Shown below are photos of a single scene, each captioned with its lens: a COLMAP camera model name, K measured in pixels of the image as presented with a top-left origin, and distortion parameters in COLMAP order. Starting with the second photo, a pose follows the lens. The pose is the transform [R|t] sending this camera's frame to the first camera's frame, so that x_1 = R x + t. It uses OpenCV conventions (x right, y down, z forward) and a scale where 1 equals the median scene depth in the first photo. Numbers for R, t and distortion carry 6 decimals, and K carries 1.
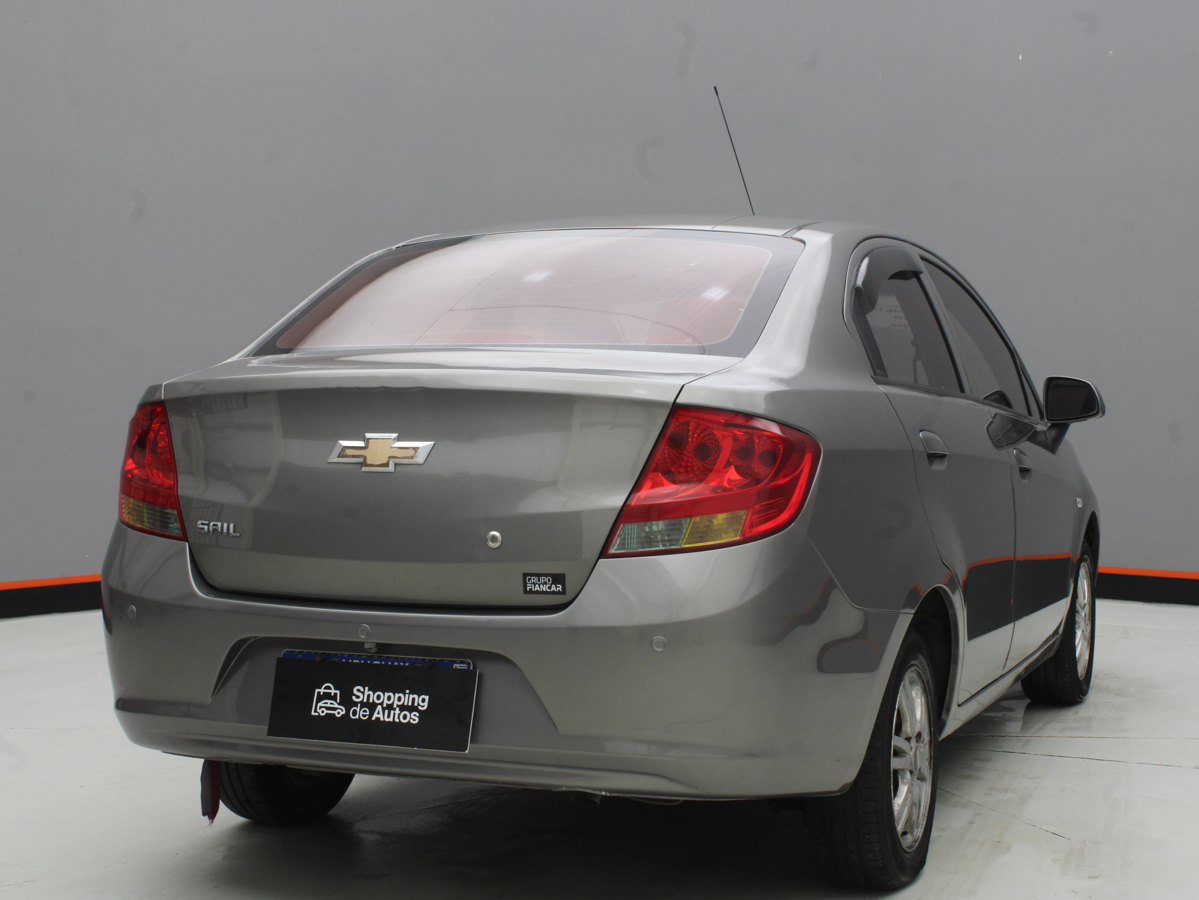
lens RADIAL K [[1883.1, 0, 602.3], [0, 1883.1, 457.6], [0, 0, 1]] dist [-0.037873, 0.000000]
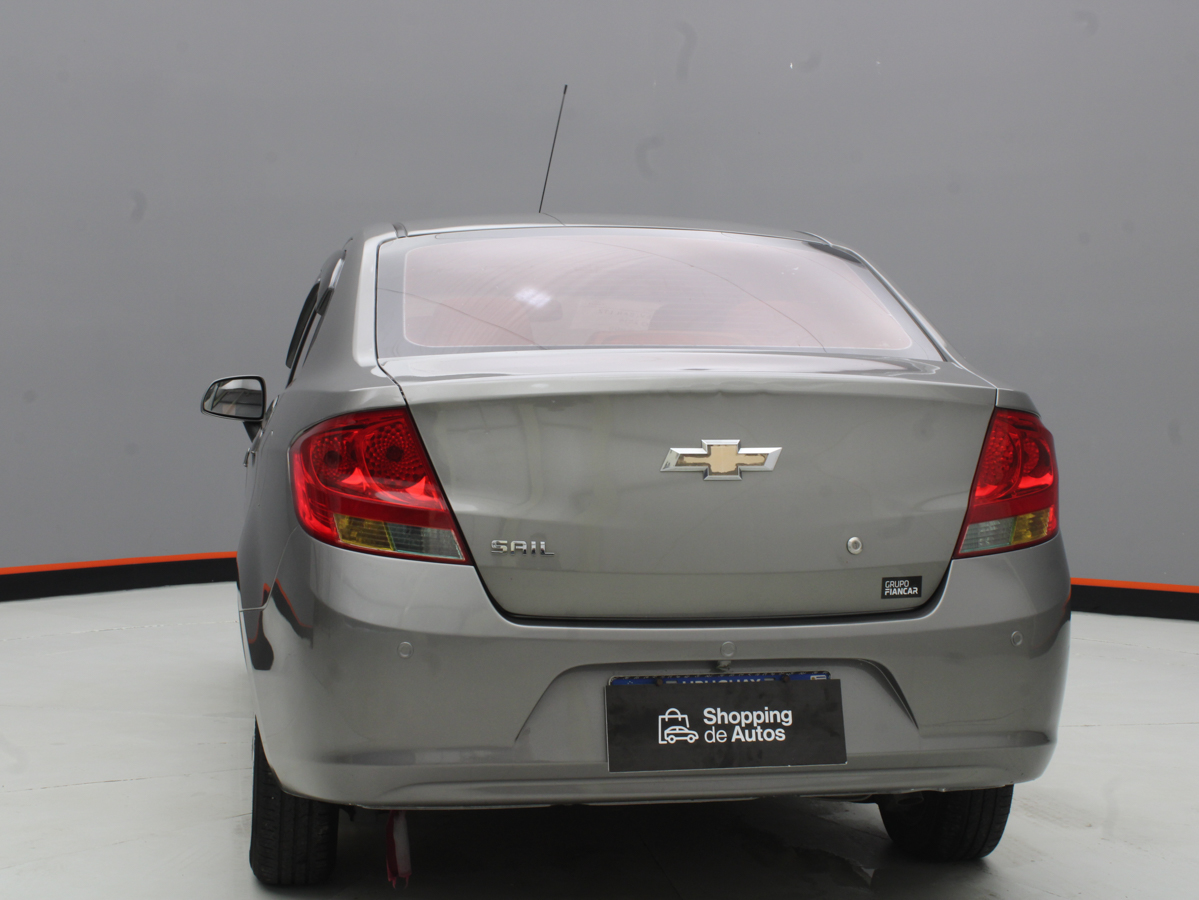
lens RADIAL K [[1883.1, 0, 604.6], [0, 1883.1, 444.8], [0, 0, 1]] dist [-0.037873, 0.000000]
pose [[0.843907, -0.016988, 0.536220, -0.680480], [0.016206, 0.999850, 0.006171, -0.017182], [-0.536245, 0.003483, 0.844055, 0.232579]]
